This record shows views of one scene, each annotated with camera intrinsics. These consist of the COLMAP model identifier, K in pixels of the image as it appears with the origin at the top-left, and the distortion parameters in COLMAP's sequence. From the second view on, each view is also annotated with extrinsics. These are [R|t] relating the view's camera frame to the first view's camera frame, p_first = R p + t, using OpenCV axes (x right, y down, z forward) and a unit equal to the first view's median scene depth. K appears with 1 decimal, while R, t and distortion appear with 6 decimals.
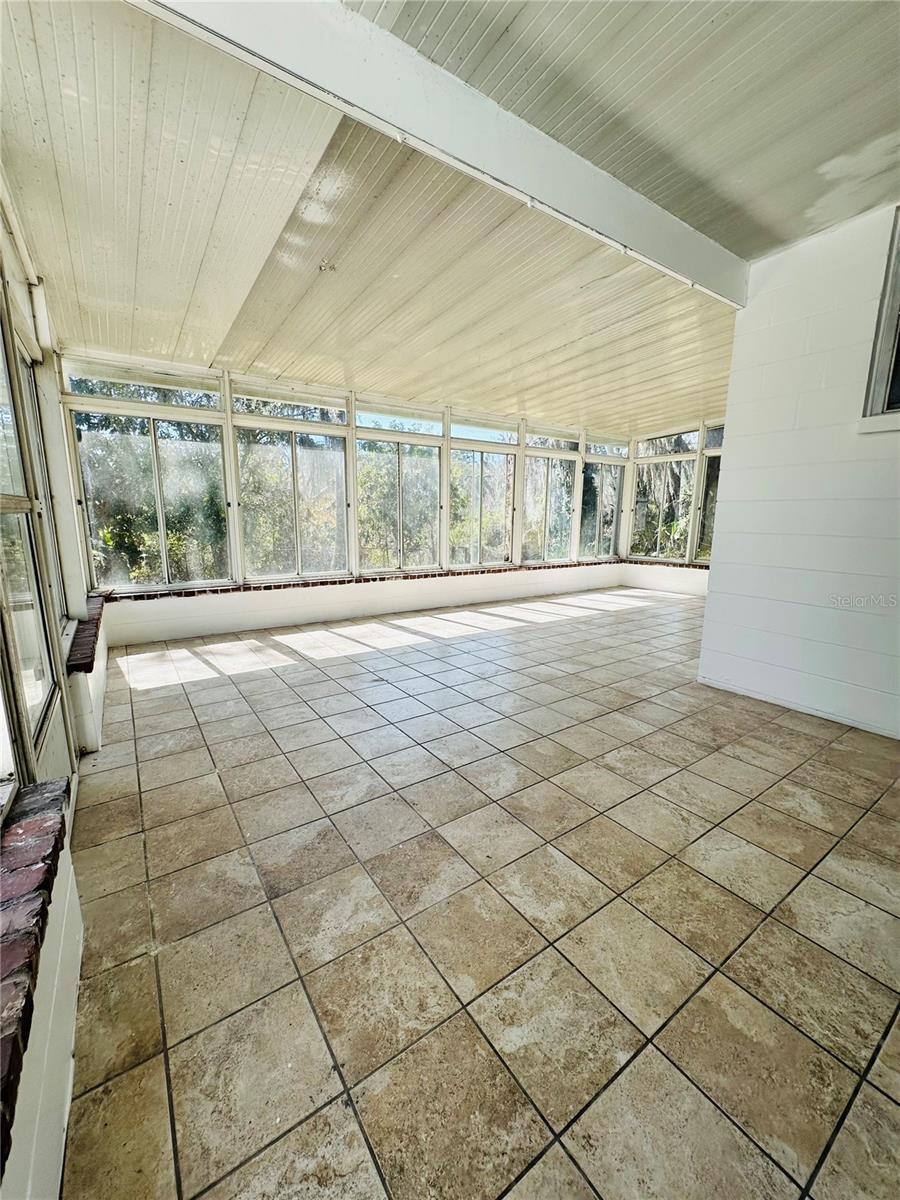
lens RADIAL K [[478.2, 0, 449.0], [0, 478.2, 602.6], [0, 0, 1]] dist [-0.003016, 0.000043]
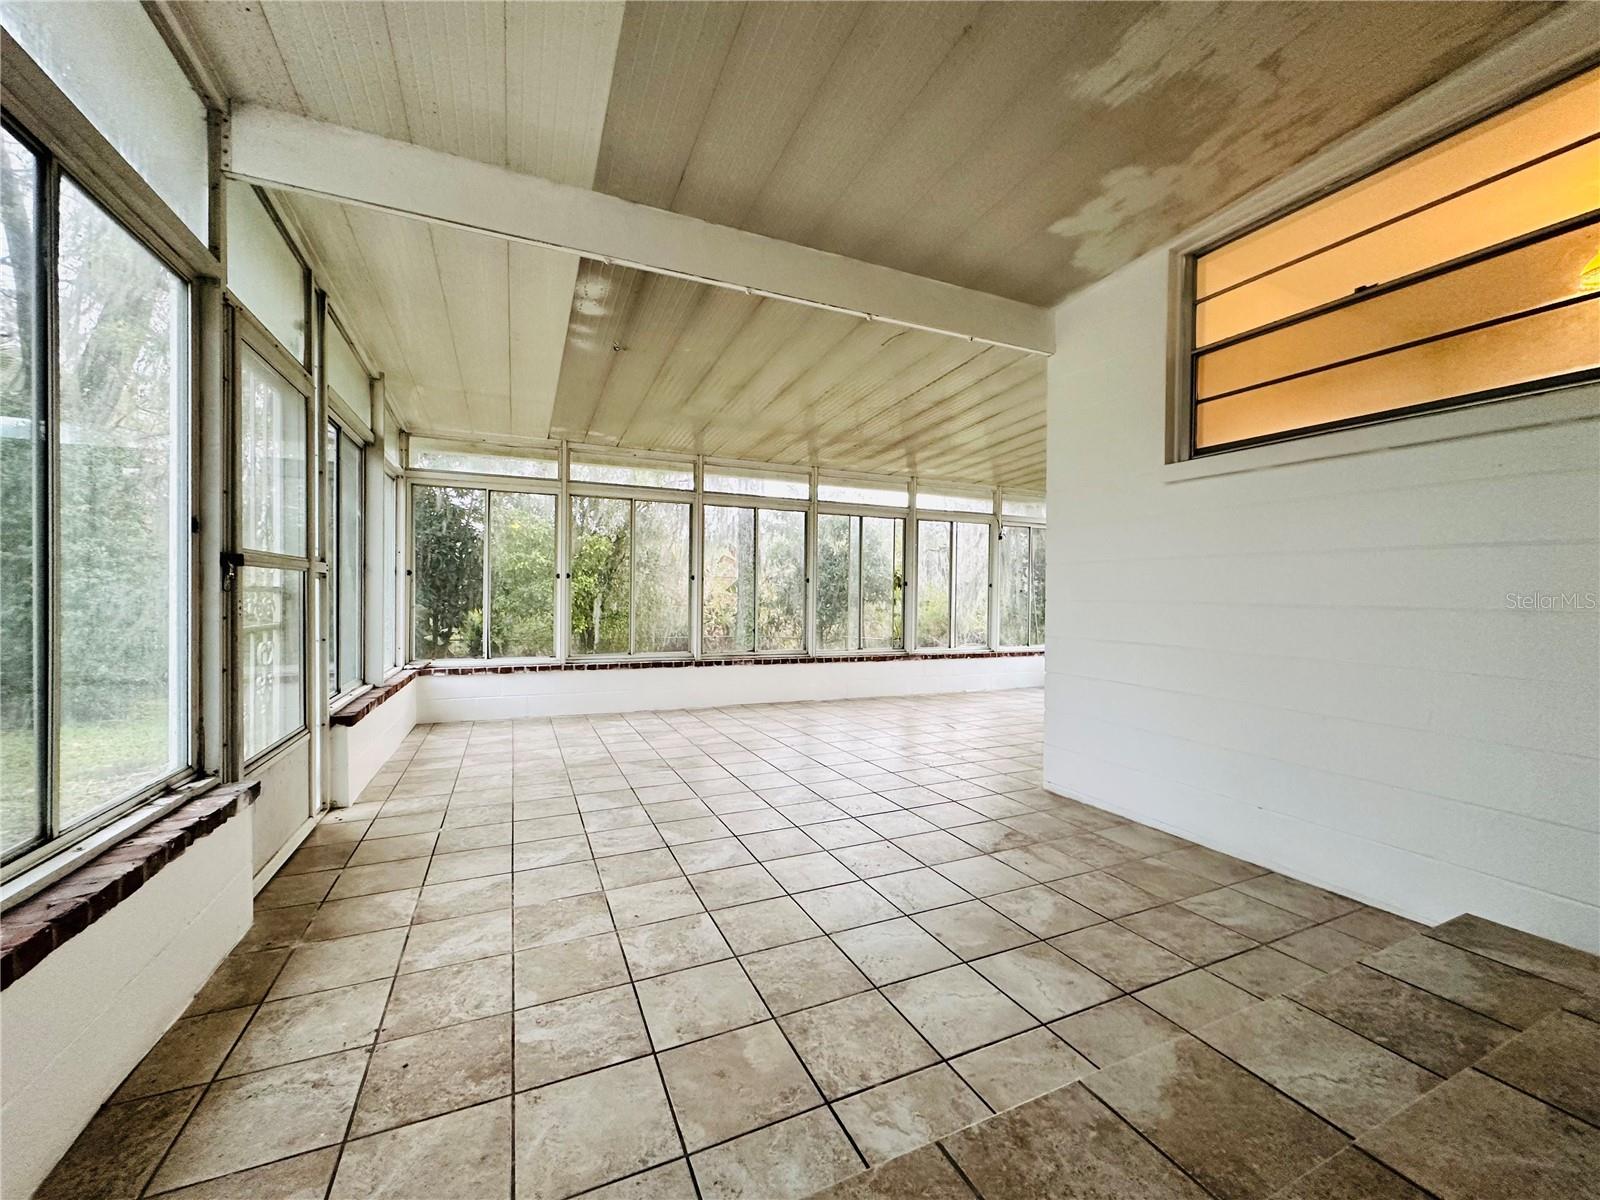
lens RADIAL K [[637.6, 0, 801.9], [0, 637.6, 601.9], [0, 0, 1]] dist [-0.003016, 0.000043]
pose [[0.983526, 0.002755, -0.180746, 0.424390], [-0.034759, 0.984108, -0.174137, 0.080312], [0.177394, 0.177551, 0.967991, -0.195108]]
